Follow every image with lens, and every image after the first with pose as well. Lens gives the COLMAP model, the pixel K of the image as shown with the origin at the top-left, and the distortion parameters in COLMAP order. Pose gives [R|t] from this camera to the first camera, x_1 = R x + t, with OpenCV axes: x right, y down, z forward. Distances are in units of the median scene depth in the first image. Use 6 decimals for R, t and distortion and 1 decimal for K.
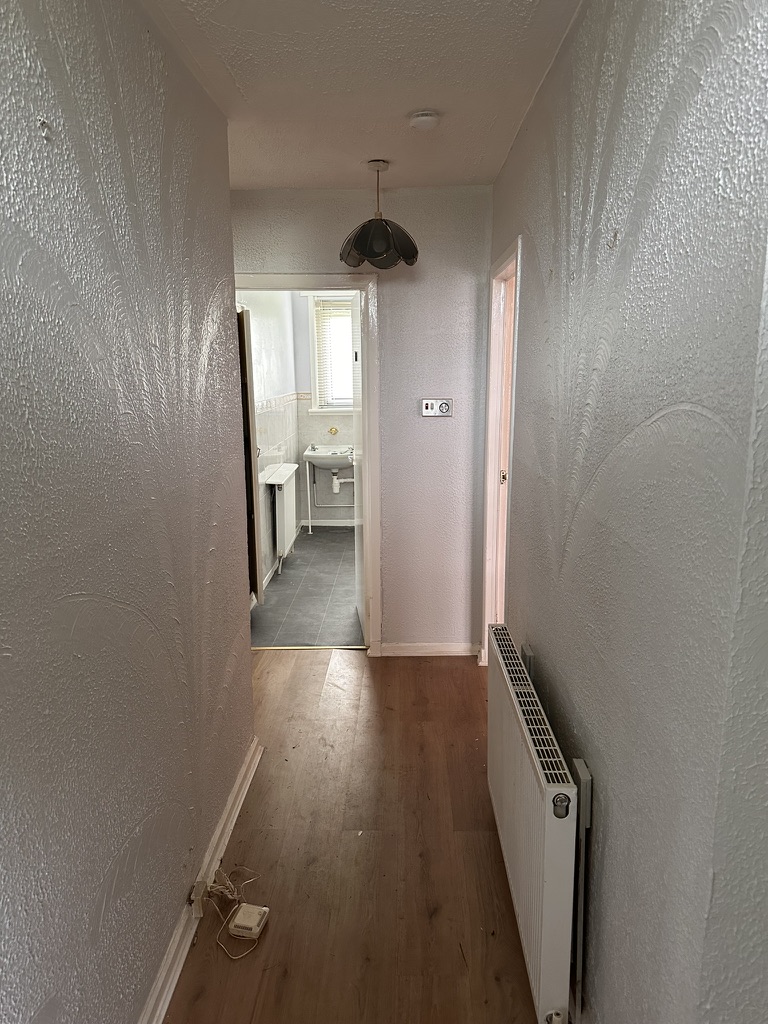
lens RADIAL K [[721.2, 0, 384.4], [0, 721.2, 513.3], [0, 0, 1]] dist [0.008088, -0.021120]
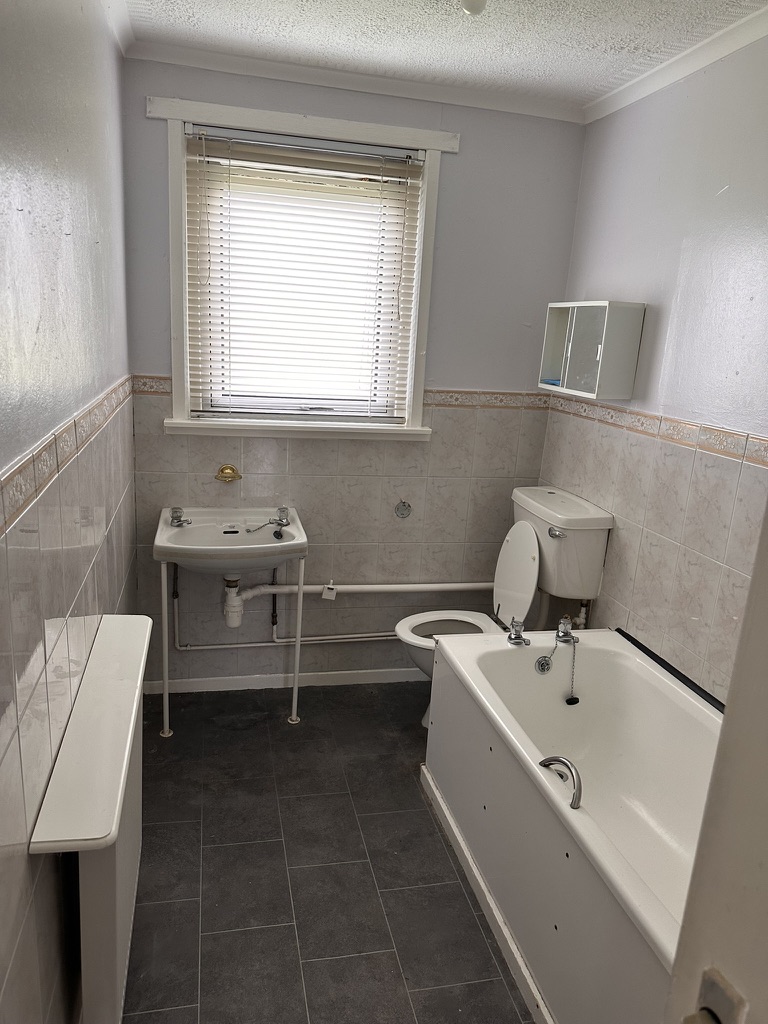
lens RADIAL K [[721.2, 0, 384.0], [0, 721.2, 511.0], [0, 0, 1]] dist [0.008088, -0.021120]
pose [[0.971125, 0.005501, 0.238510, -0.082107], [-0.022570, 0.997369, 0.068891, -0.124114], [-0.237503, -0.072285, 0.968694, 0.578501]]
